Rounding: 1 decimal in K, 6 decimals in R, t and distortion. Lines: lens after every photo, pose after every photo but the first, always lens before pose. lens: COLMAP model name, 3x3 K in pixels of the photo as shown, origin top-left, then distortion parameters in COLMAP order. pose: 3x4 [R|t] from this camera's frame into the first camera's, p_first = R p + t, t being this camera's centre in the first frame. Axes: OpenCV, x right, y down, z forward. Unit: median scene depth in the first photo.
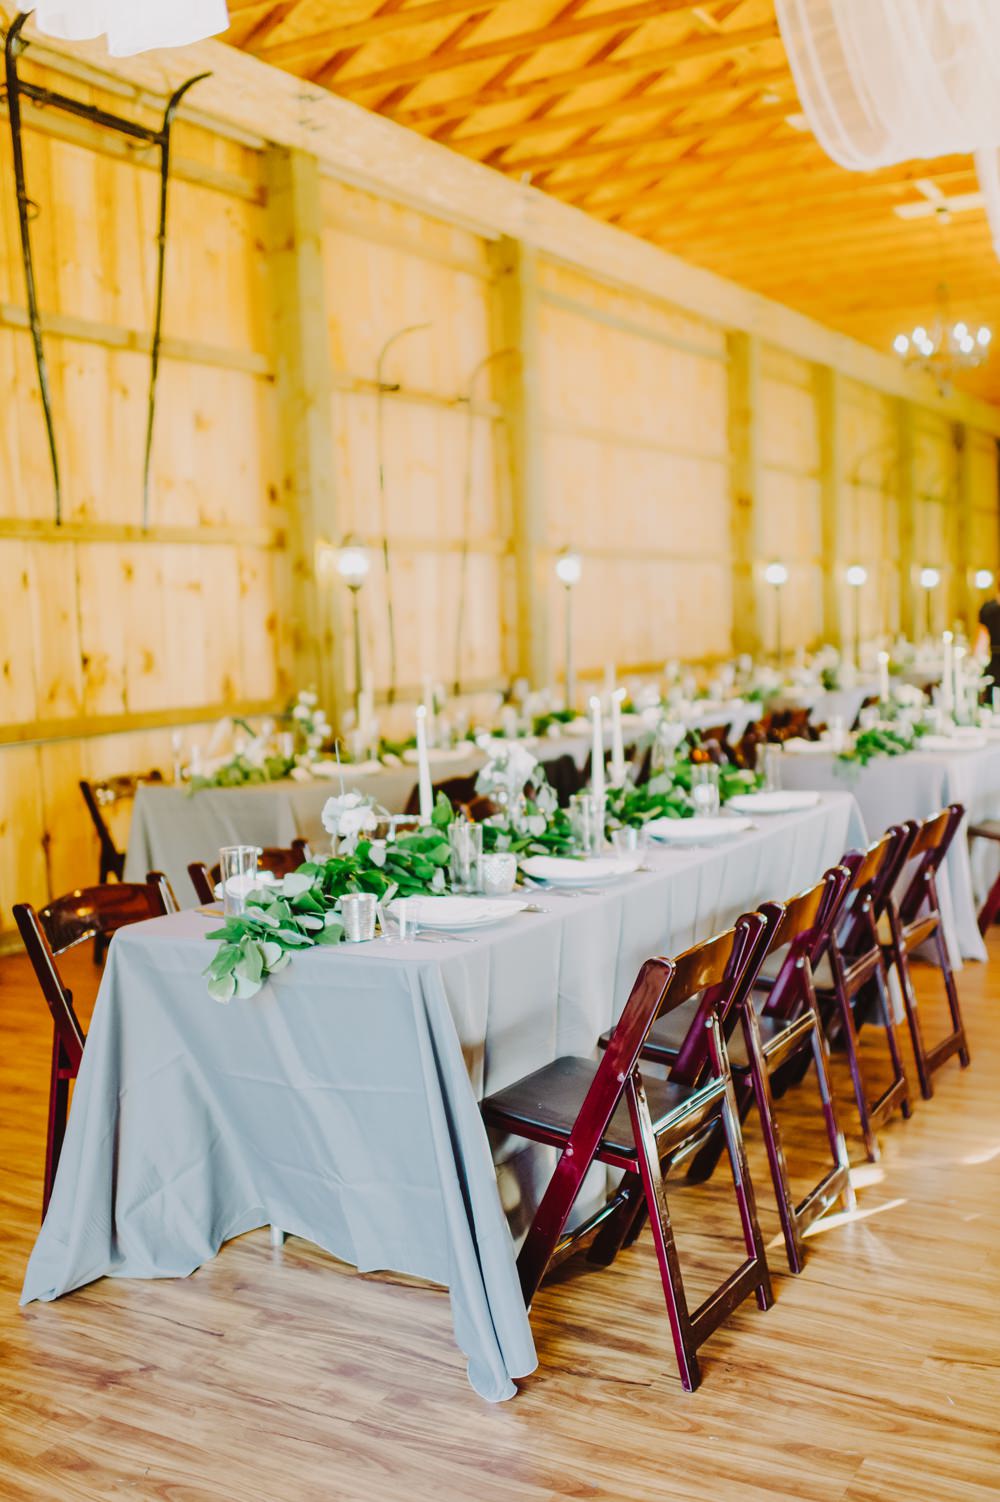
lens RADIAL K [[1511.2, 0, 500.0], [0, 1511.2, 751.0], [0, 0, 1]] dist [-0.001082, 0.009224]
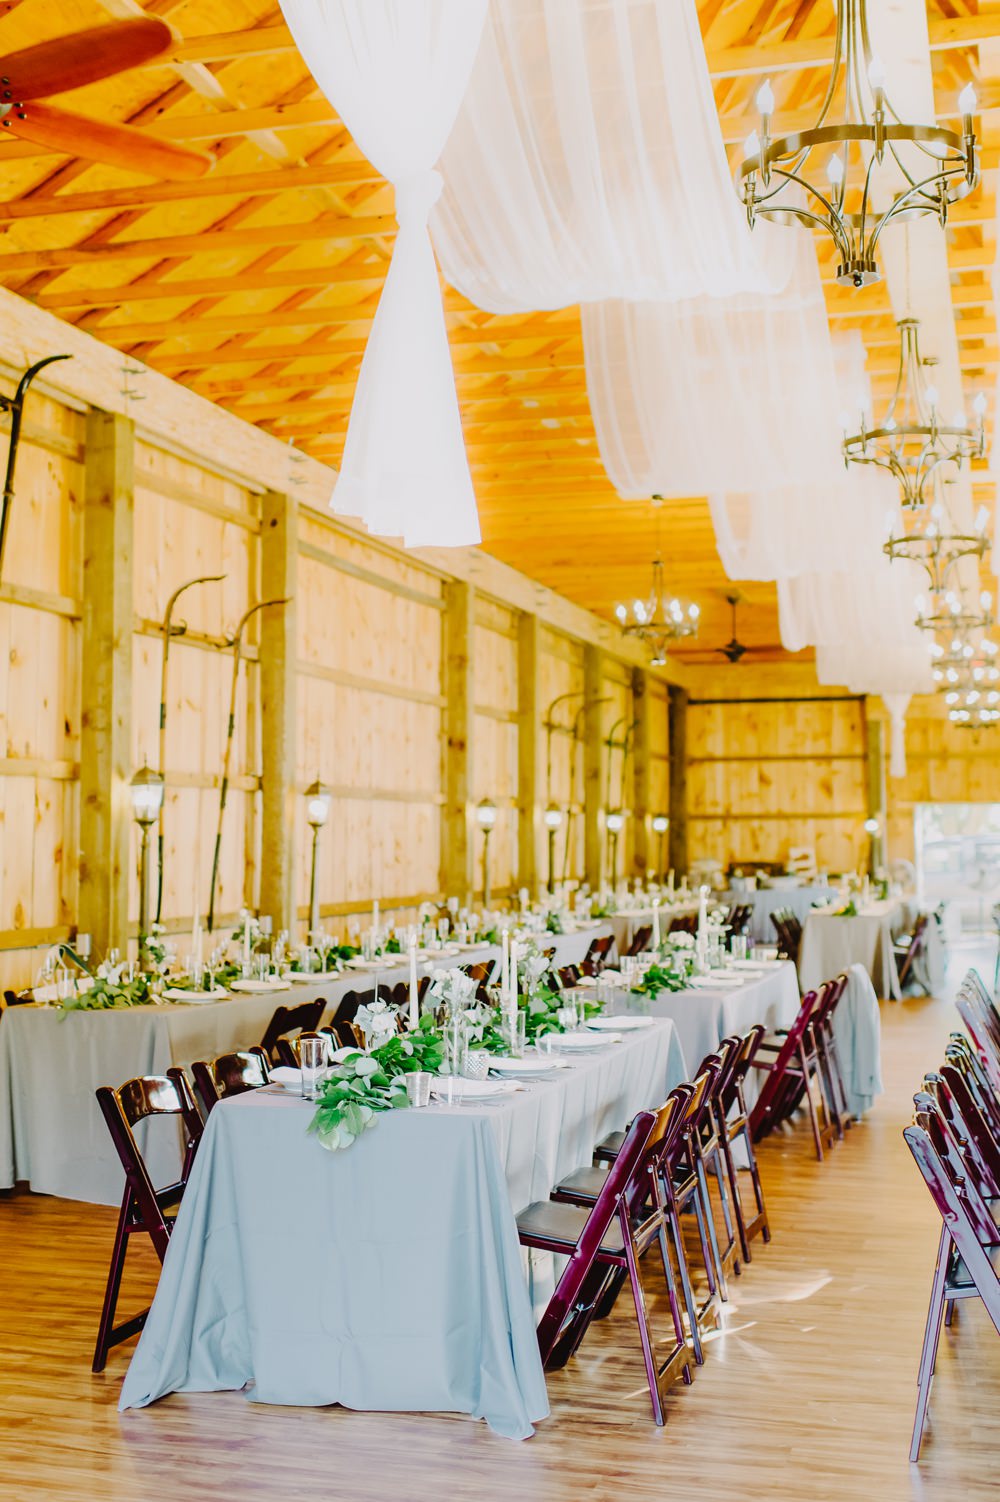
lens RADIAL K [[1720.5, 0, 507.7], [0, 1720.5, 686.0], [0, 0, 1]] dist [0.007875, 0.016160]
pose [[0.969814, 0.059487, 0.236481, -0.159802], [-0.015927, 0.983170, -0.181999, 0.012752], [-0.243327, 0.172739, 0.954439, -0.231598]]
